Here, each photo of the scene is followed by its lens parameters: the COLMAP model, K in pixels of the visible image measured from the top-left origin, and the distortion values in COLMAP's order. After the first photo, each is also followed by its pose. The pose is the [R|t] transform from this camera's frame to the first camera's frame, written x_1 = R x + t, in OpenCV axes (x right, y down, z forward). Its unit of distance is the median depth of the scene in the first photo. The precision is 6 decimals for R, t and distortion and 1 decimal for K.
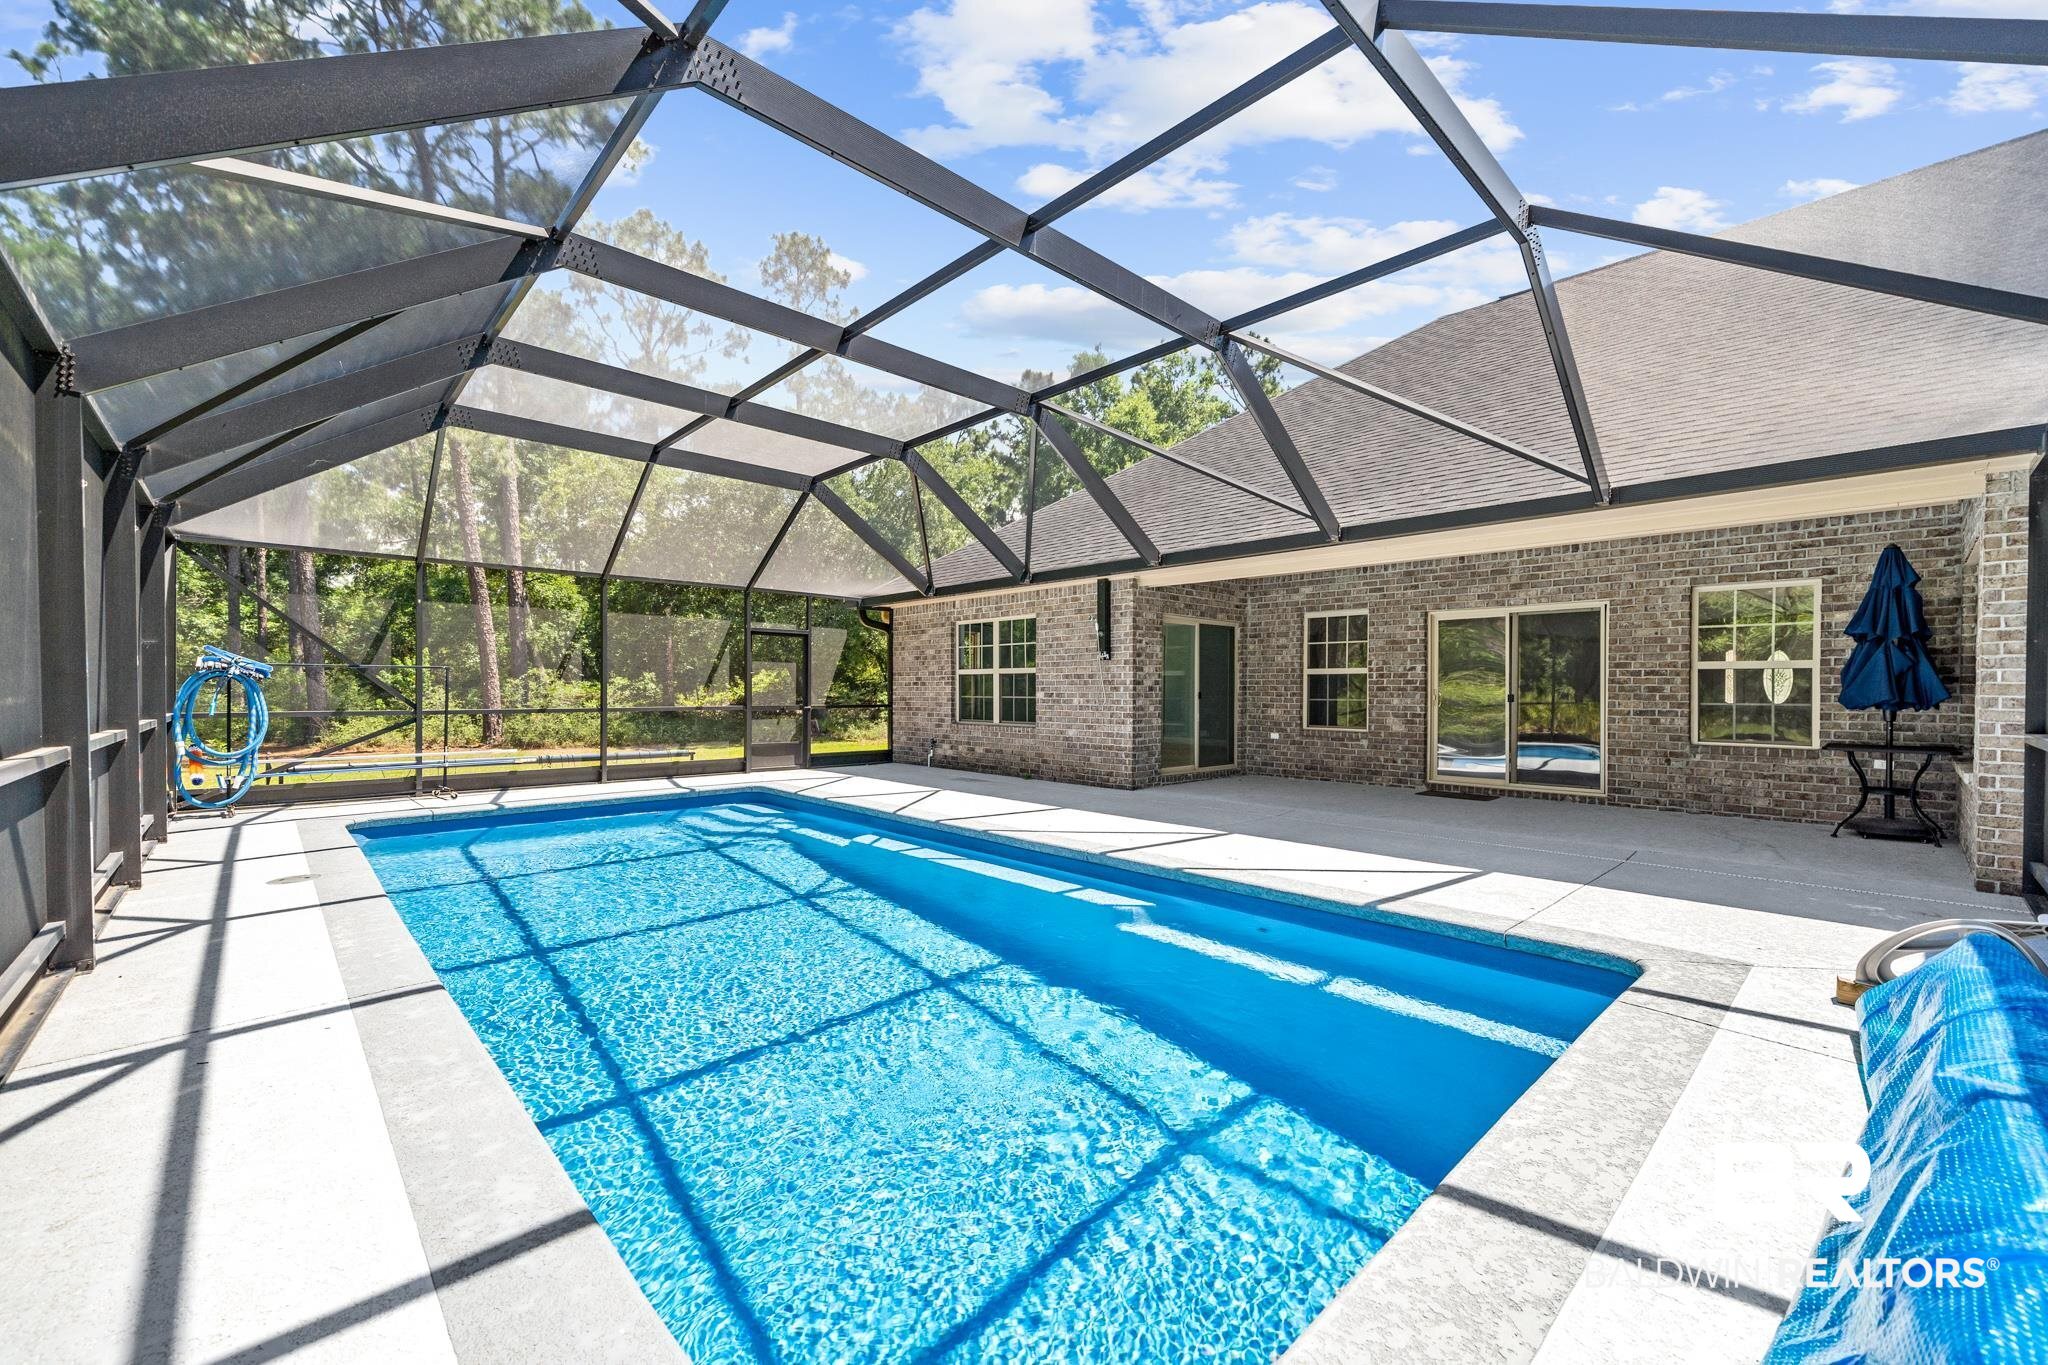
lens RADIAL K [[815.8, 0, 1021.0], [0, 815.8, 697.0], [0, 0, 1]] dist [-0.001174, -0.000325]
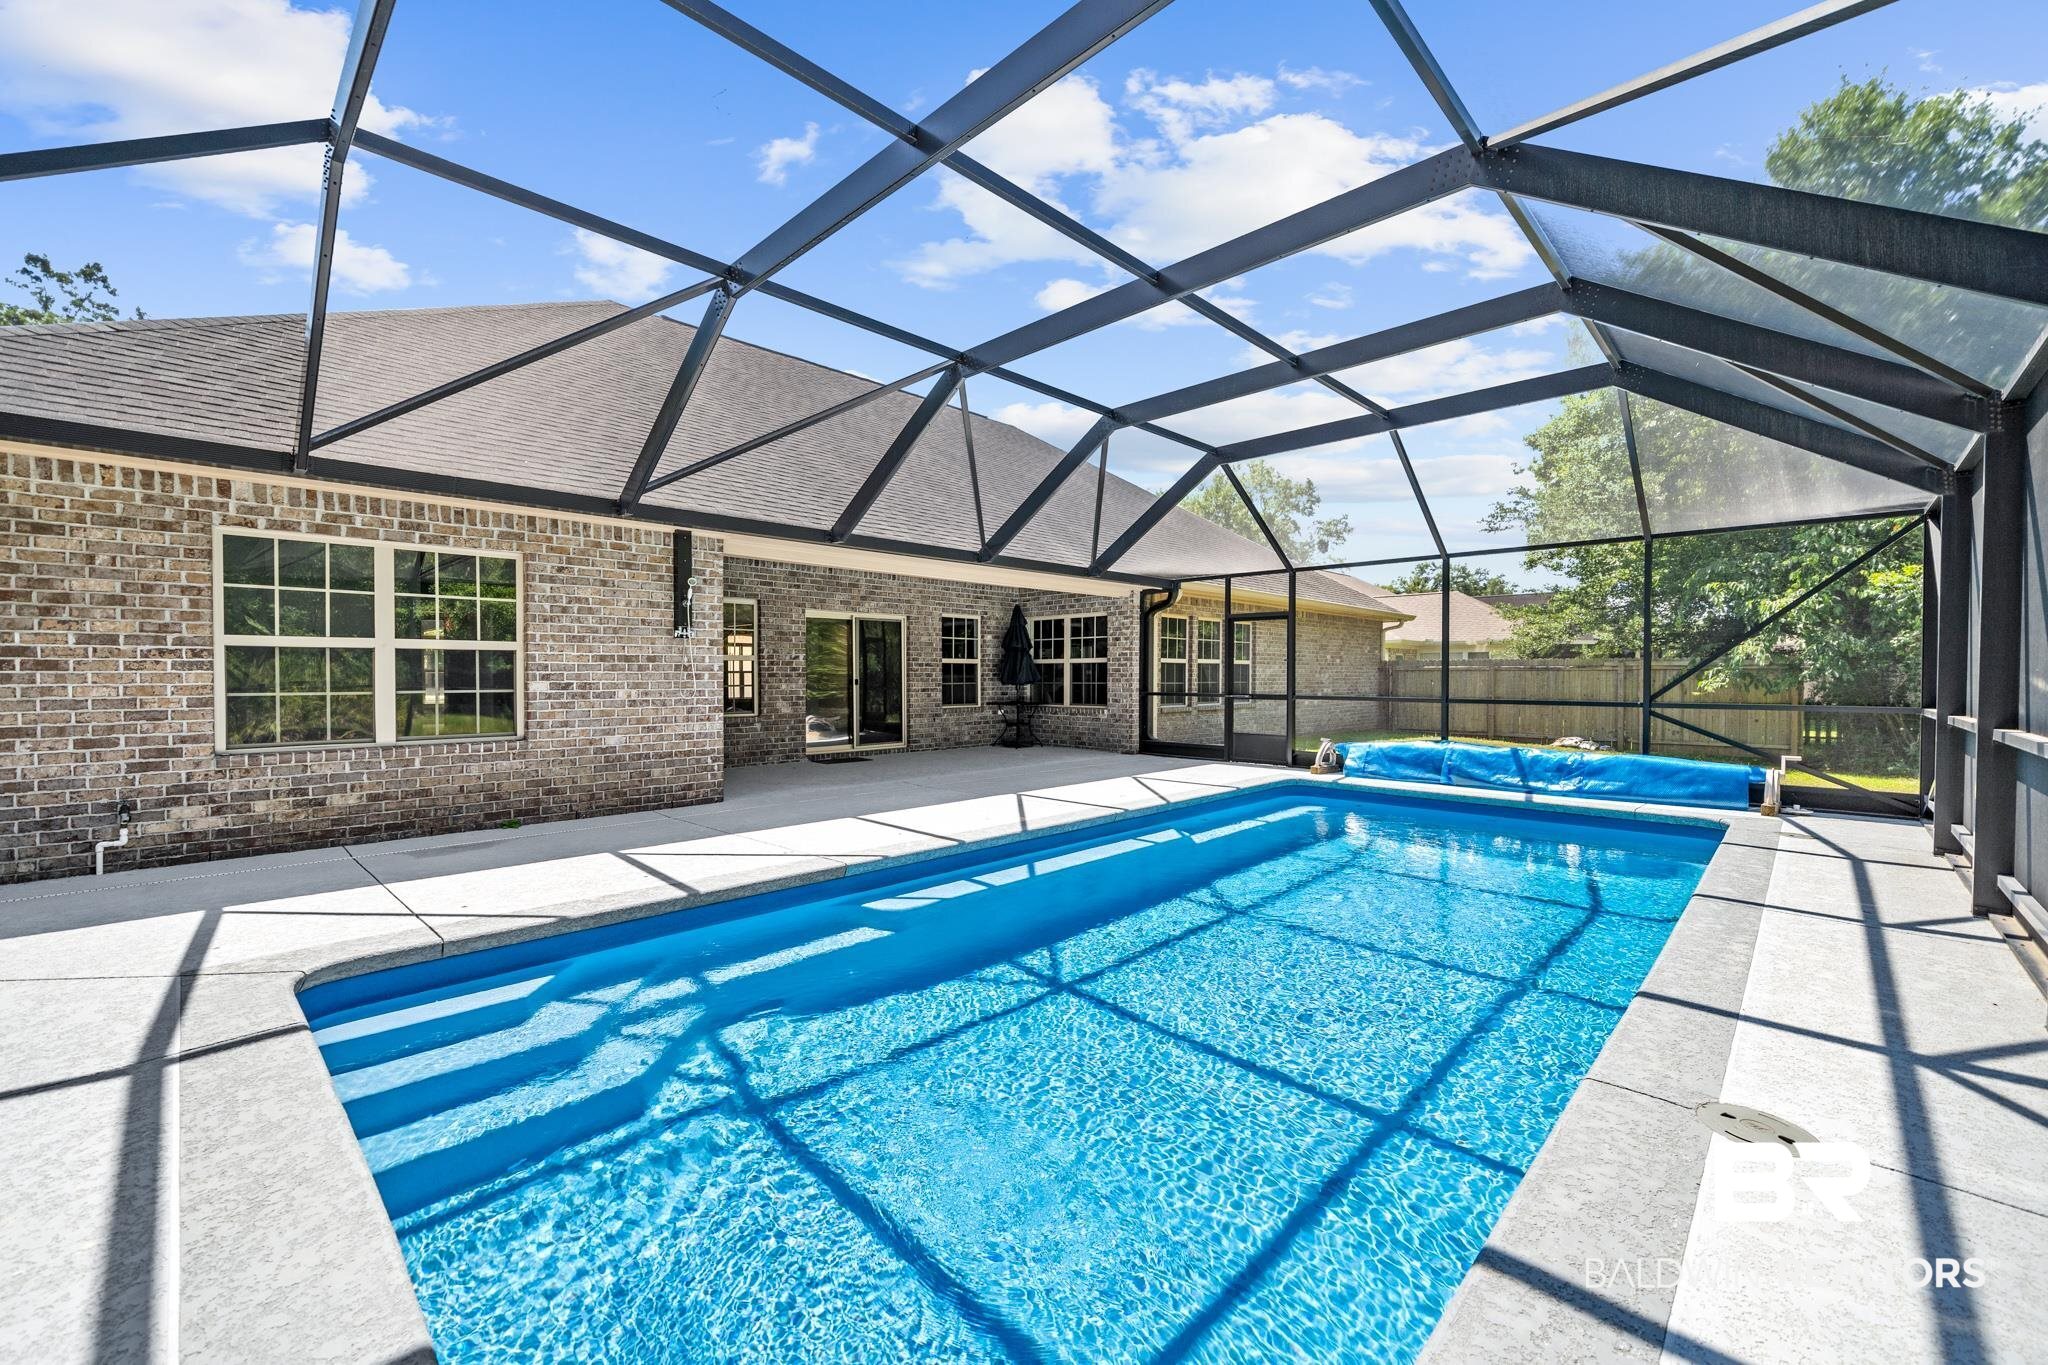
lens RADIAL K [[815.8, 0, 1021.9], [0, 815.8, 673.2], [0, 0, 1]] dist [-0.001174, -0.000325]
pose [[-0.047010, -0.003007, 0.998890, -0.757019], [0.004795, 0.999983, 0.003236, -0.015581], [-0.998883, 0.004942, -0.046995, 0.818573]]
